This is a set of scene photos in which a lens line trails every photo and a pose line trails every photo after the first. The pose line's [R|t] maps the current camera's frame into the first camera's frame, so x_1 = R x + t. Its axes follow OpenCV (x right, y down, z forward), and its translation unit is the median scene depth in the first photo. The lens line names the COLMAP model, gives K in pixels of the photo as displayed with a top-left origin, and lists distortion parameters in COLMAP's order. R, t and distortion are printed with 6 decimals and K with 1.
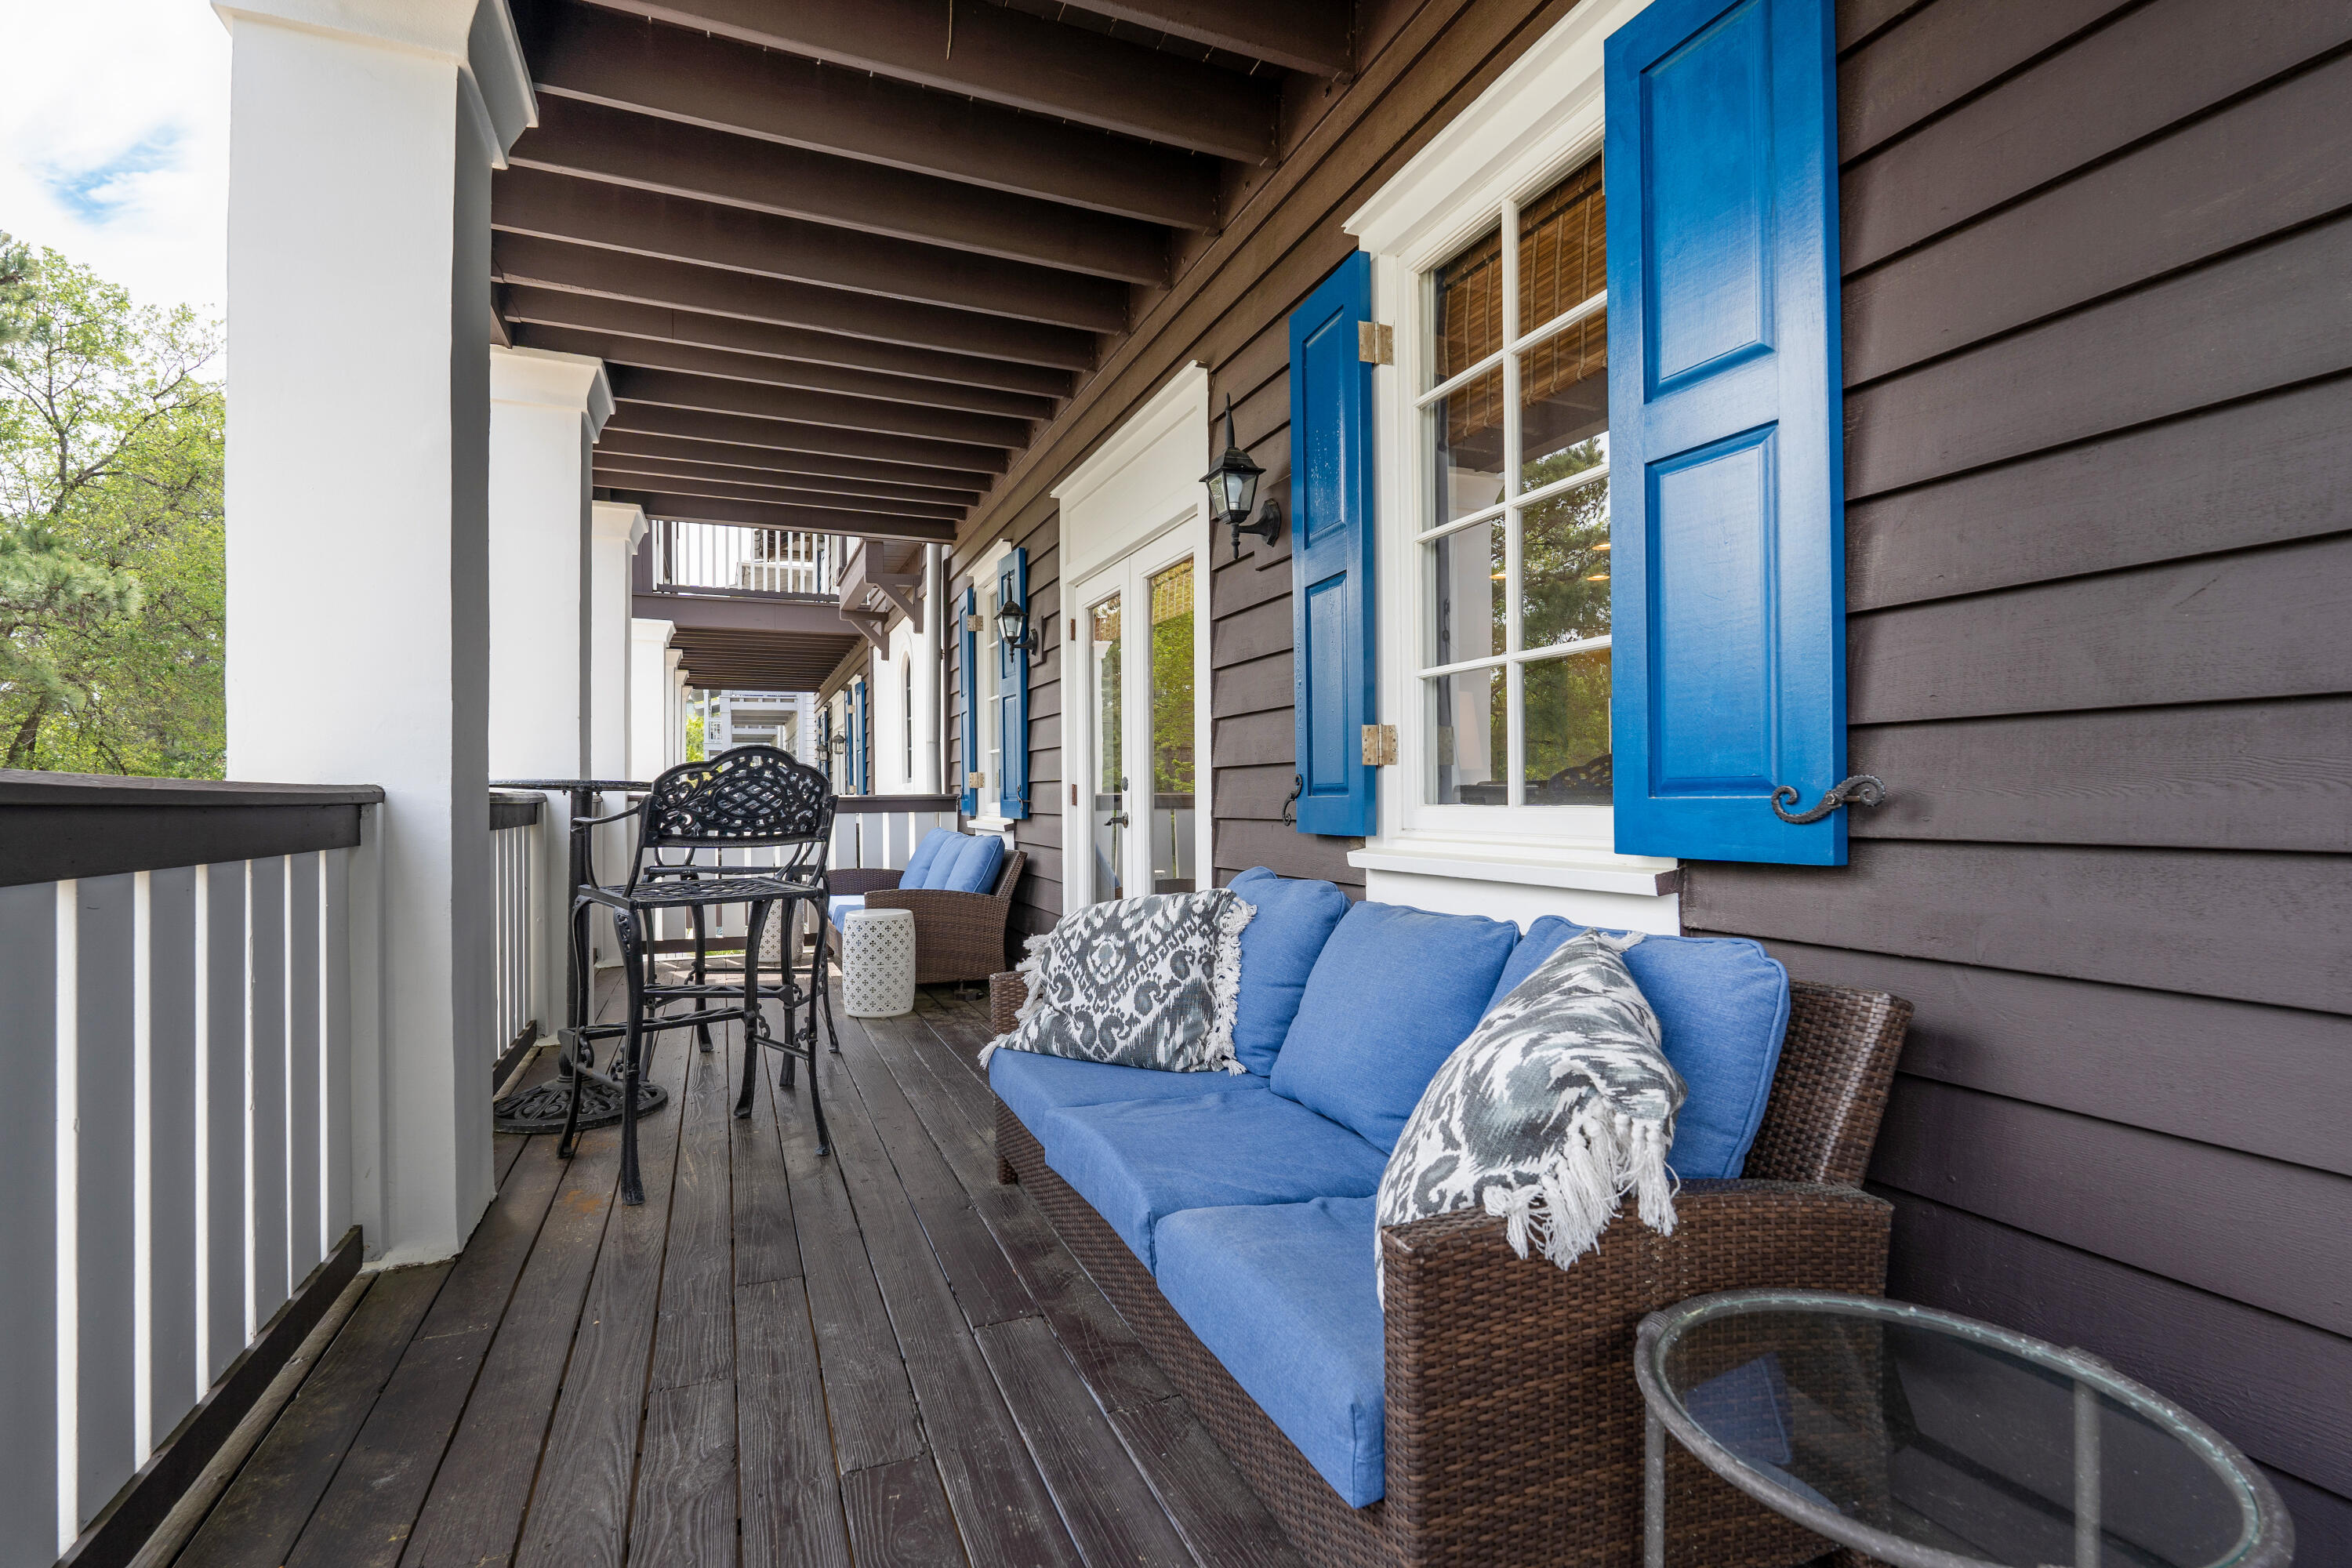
lens RADIAL K [[1063.1, 0, 1115.3], [0, 1063.1, 823.2], [0, 0, 1]] dist [-0.001226, -0.000394]
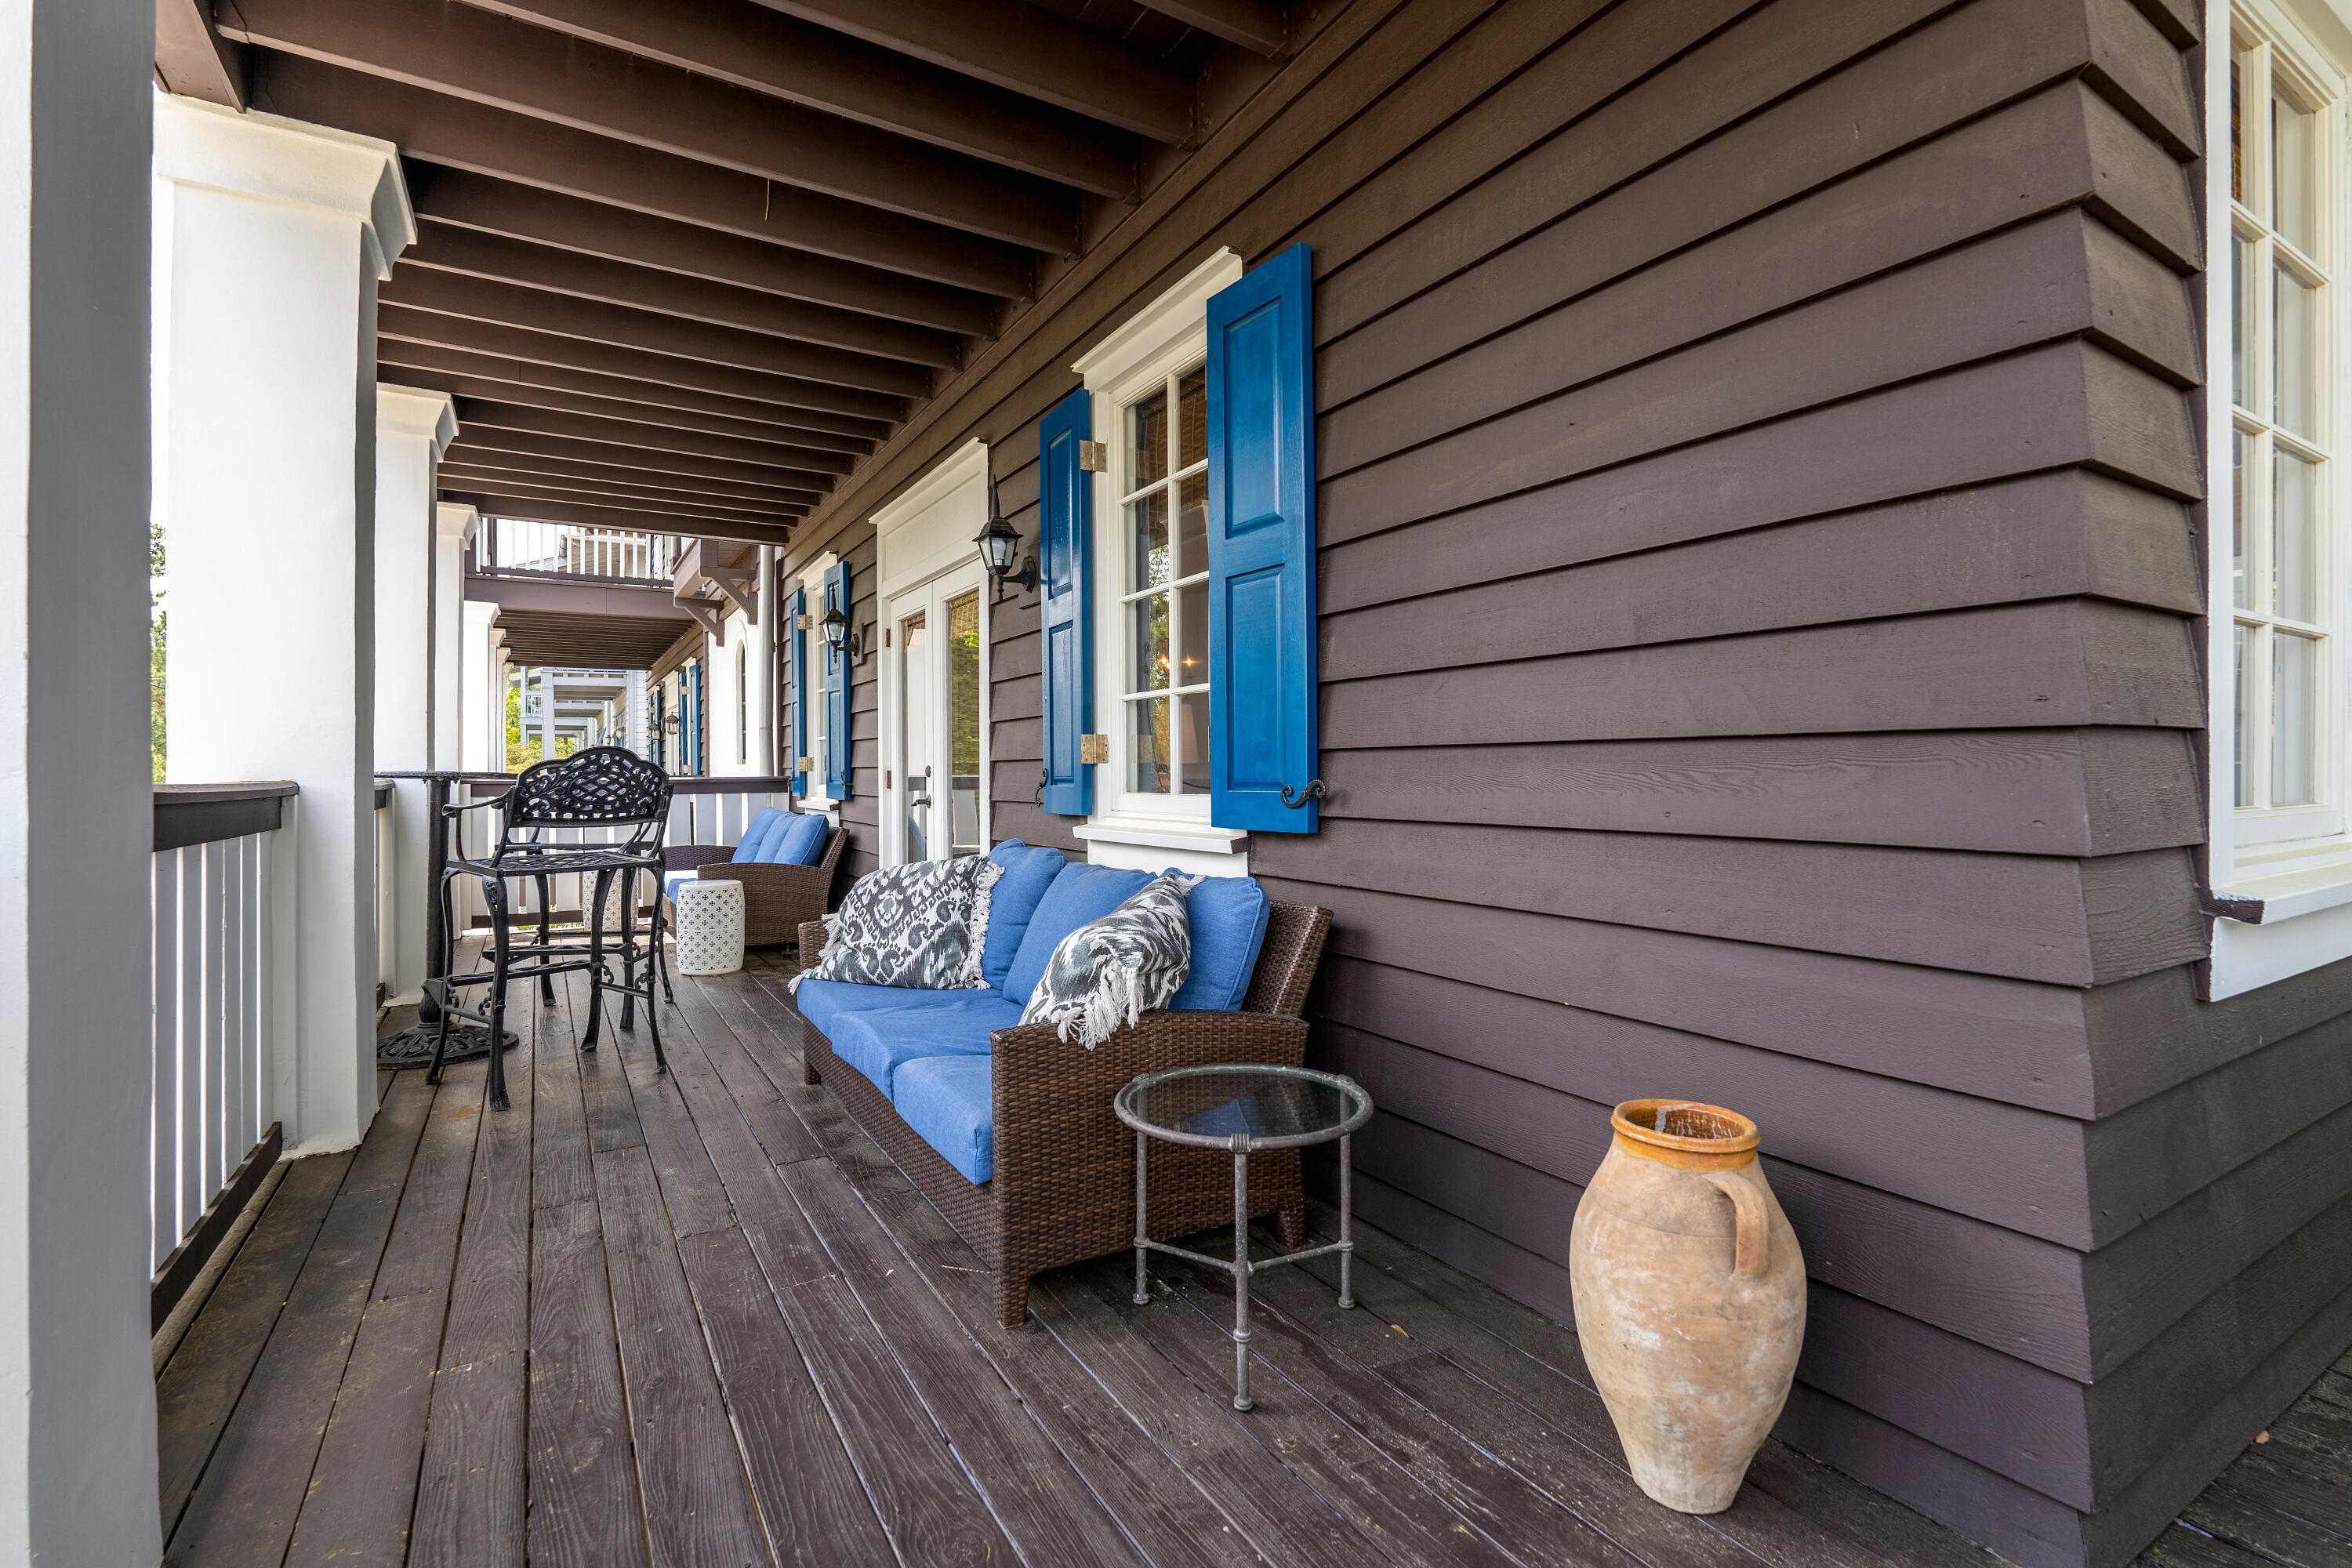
lens RADIAL K [[1073.9, 0, 1171.3], [0, 1073.9, 783.4], [0, 0, 1]] dist [-0.000260, -0.000457]
pose [[0.983548, -0.000429, 0.180648, 0.094083], [0.002886, 0.999907, -0.013339, -0.010182], [-0.180626, 0.013641, 0.983457, -0.379751]]
